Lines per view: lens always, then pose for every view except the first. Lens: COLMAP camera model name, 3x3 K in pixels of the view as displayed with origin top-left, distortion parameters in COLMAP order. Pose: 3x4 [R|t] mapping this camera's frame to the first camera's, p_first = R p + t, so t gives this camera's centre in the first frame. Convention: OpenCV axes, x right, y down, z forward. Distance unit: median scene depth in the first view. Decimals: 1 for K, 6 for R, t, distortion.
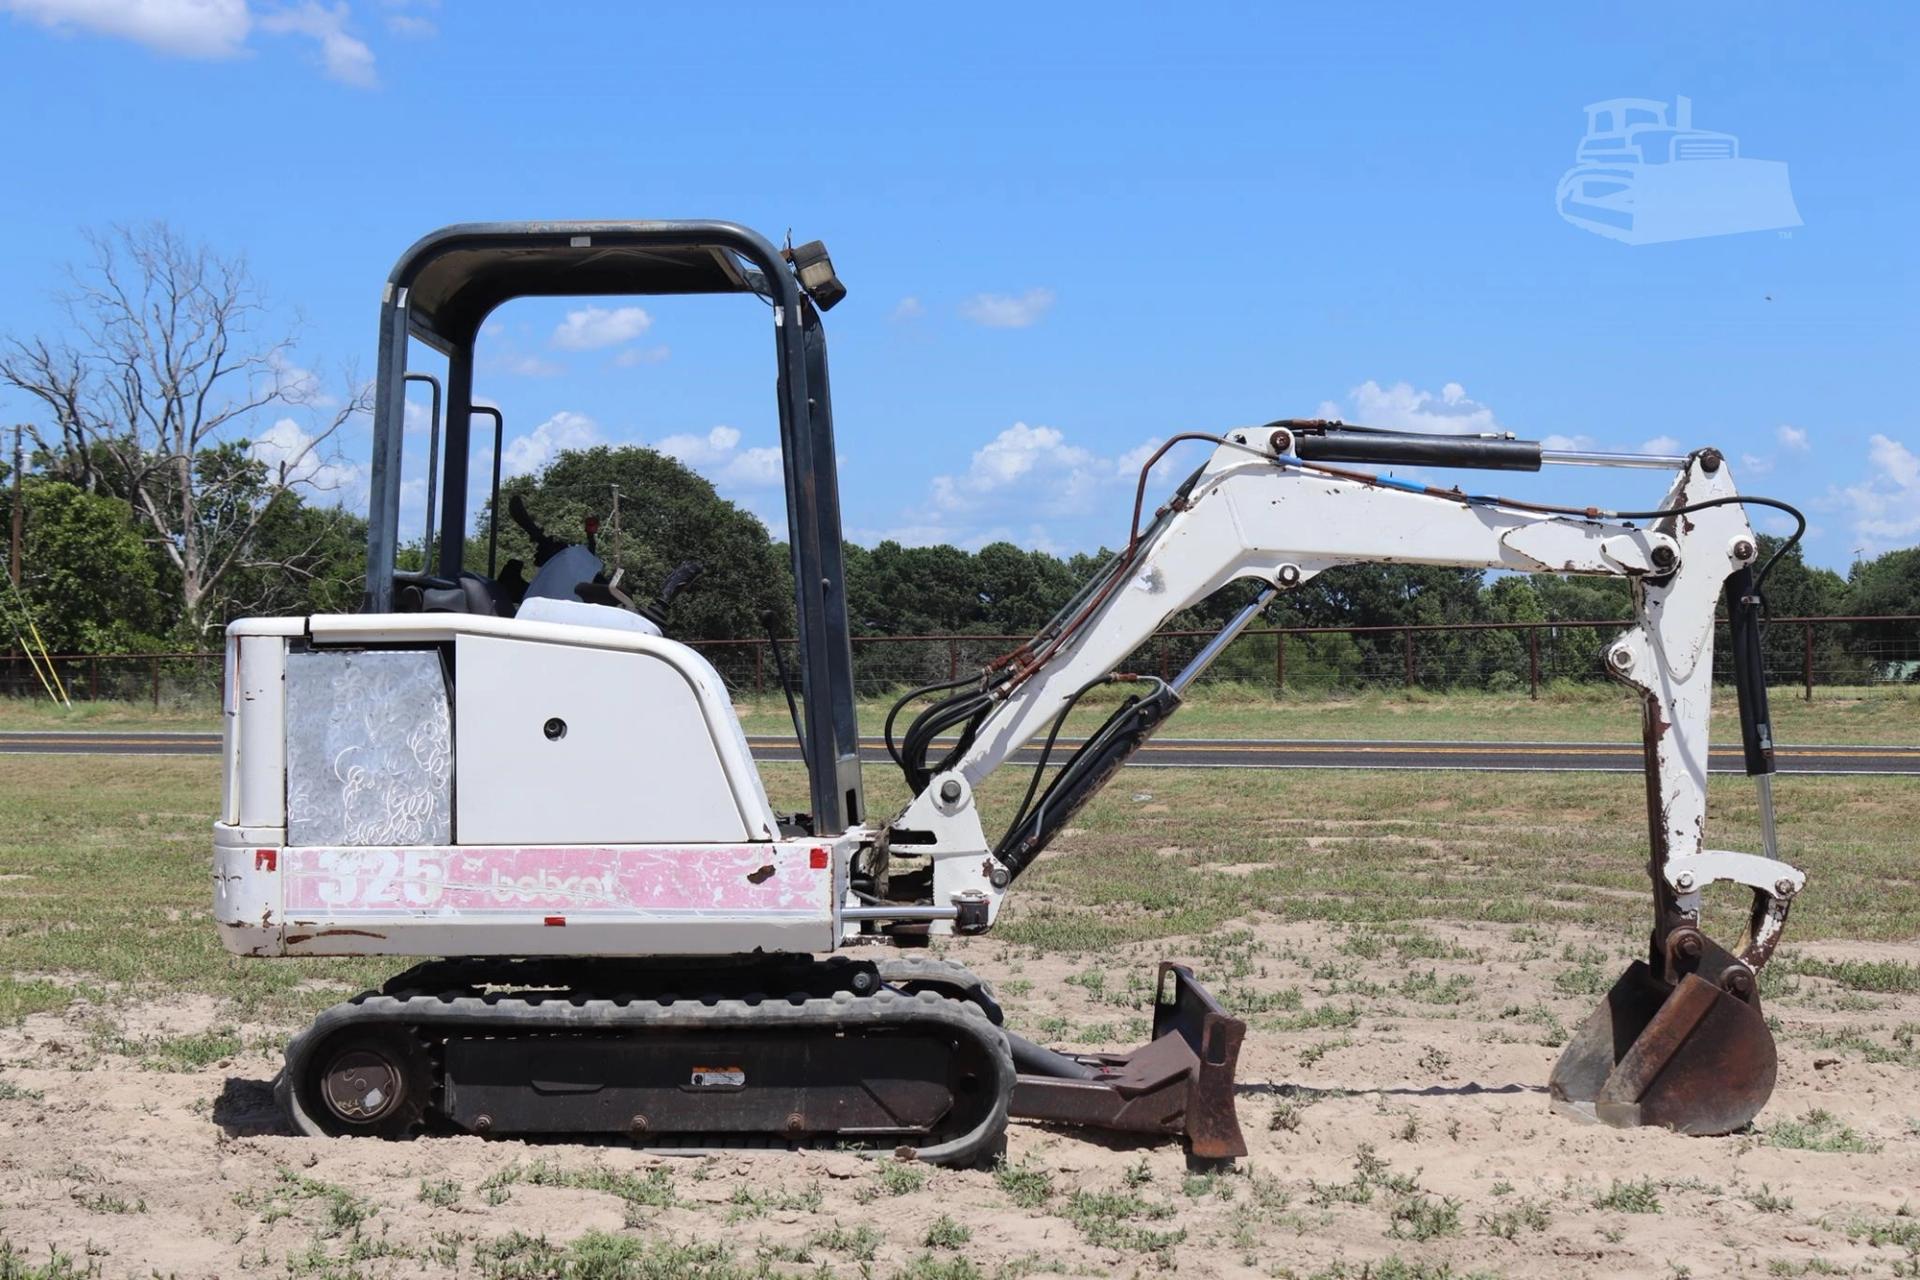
lens RADIAL K [[3071.3, 0, 966.2], [0, 3071.3, 624.6], [0, 0, 1]] dist [-0.009934, 0.000000]
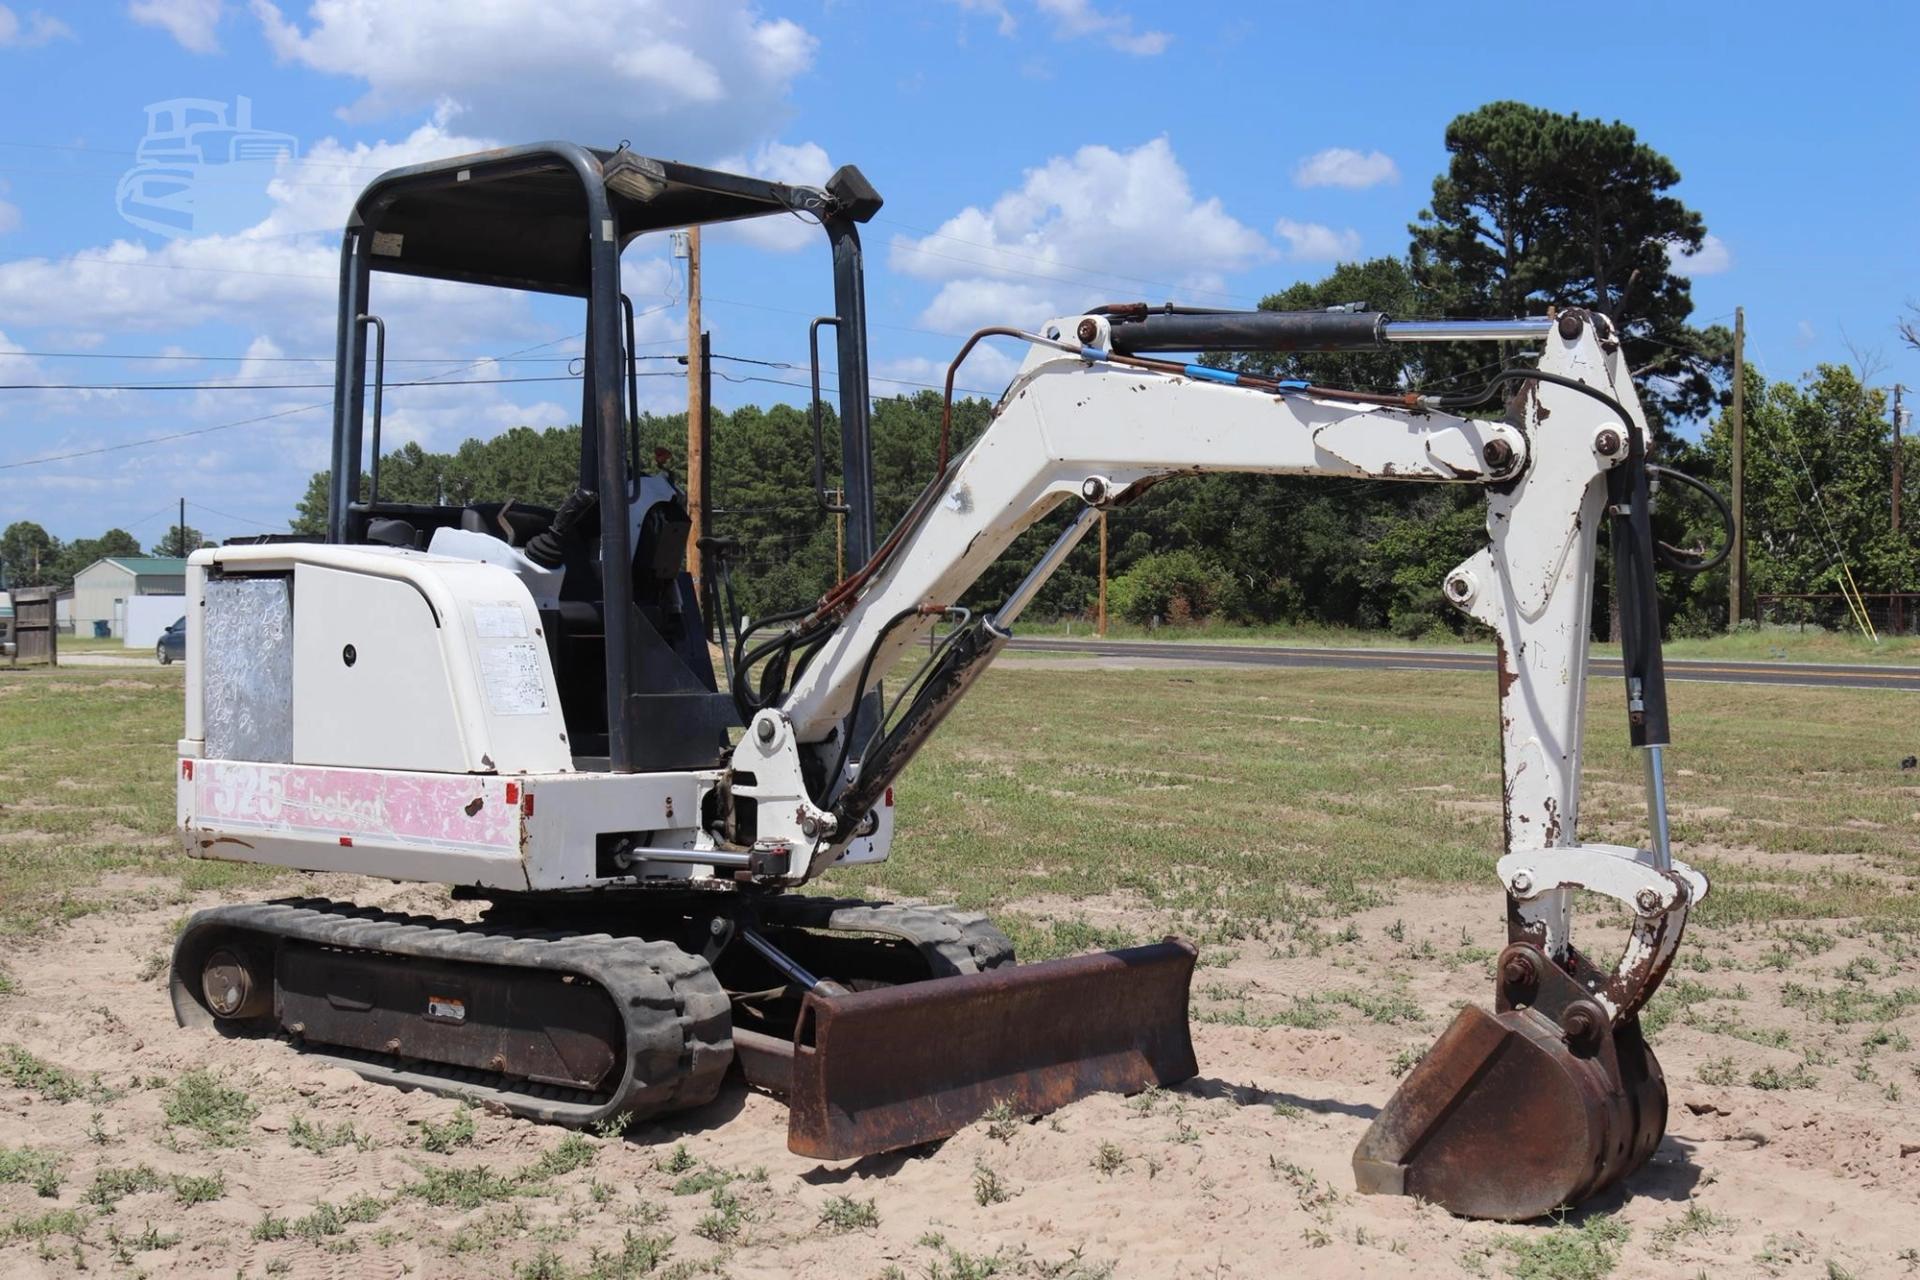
lens RADIAL K [[2708.2, 0, 962.9], [0, 2708.2, 640.4], [0, 0, 1]] dist [-0.036689, 0.000000]
pose [[0.771625, 0.013356, -0.635938, 0.595923], [0.003635, 0.999671, 0.025406, 0.006903], [0.636068, -0.021916, 0.771322, 0.432152]]
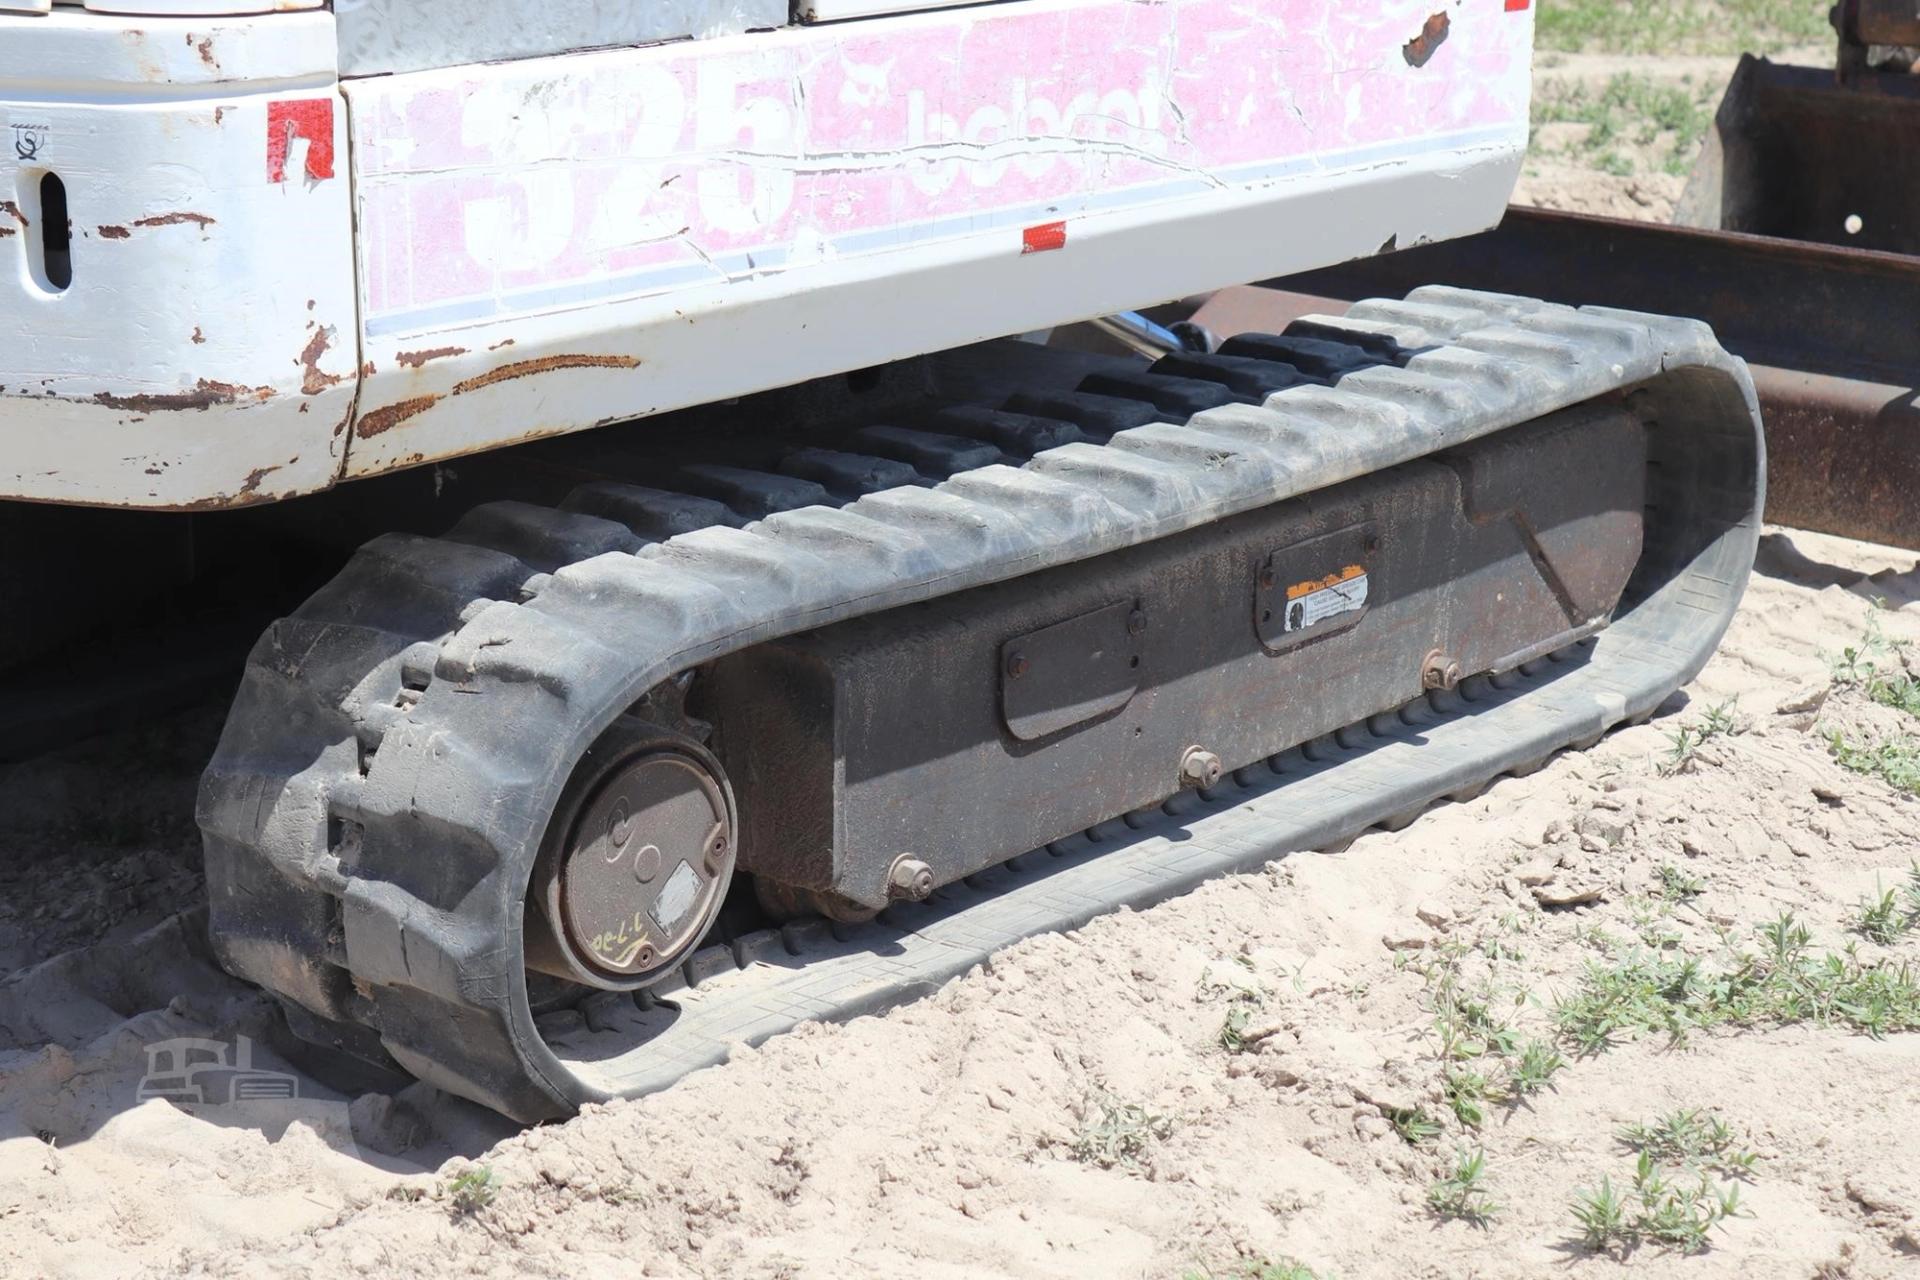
lens RADIAL K [[3509.4, 0, 953.5], [0, 3509.4, 602.0], [0, 0, 1]] dist [0.017513, 0.000000]
pose [[0.663993, -0.197740, 0.721119, -0.412299], [-0.025061, 0.957972, 0.285765, 0.027727], [-0.747319, -0.207818, 0.631131, 0.760235]]
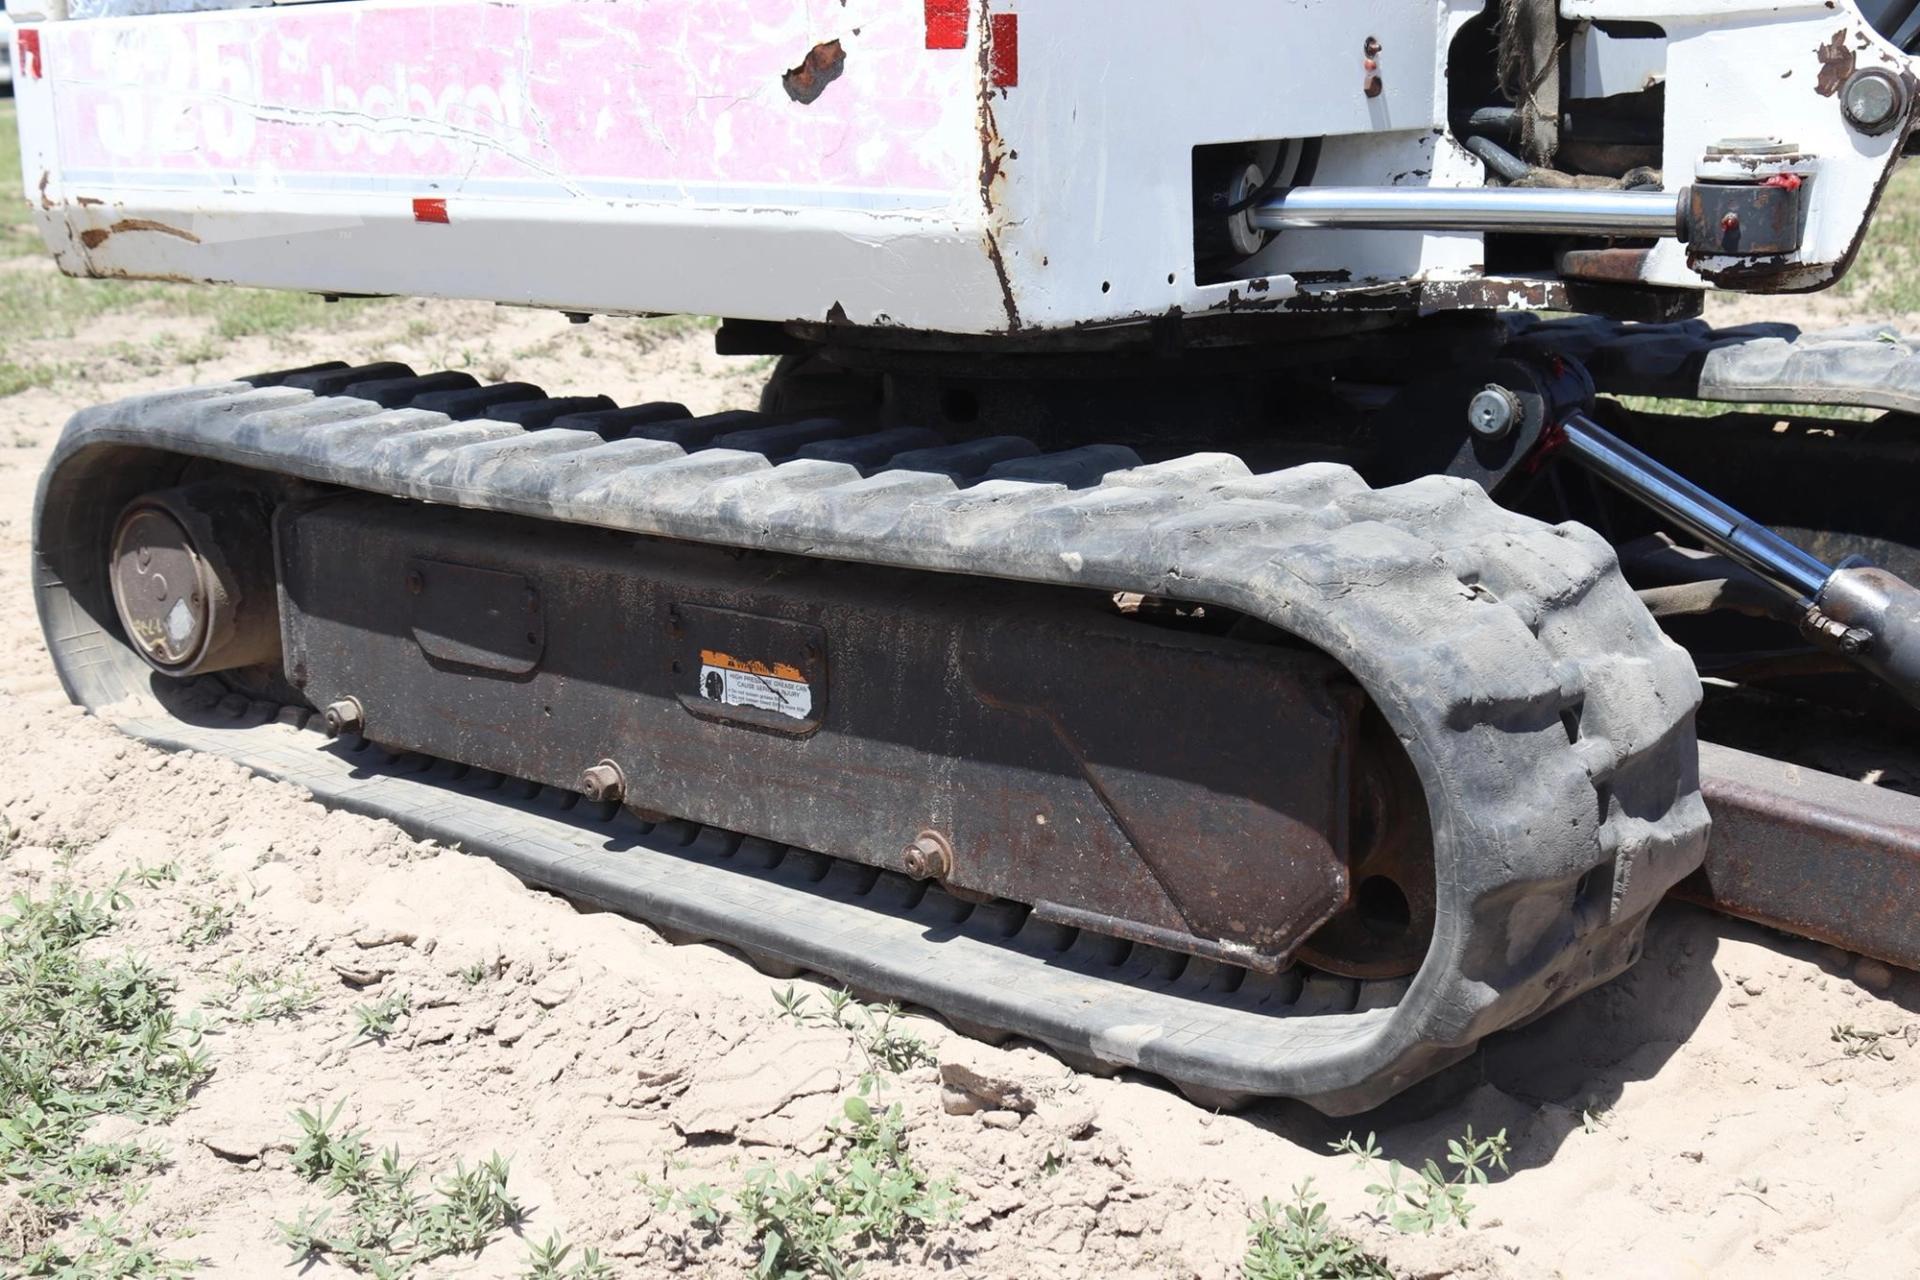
lens RADIAL K [[2708.2, 0, 944.6], [0, 2708.2, 636.1], [0, 0, 1]] dist [-0.036689, 0.000000]
pose [[0.735636, 0.128682, -0.665041, 0.129920], [0.044623, 0.970451, 0.237137, 0.071946], [0.675905, -0.204123, 0.708157, 0.798476]]
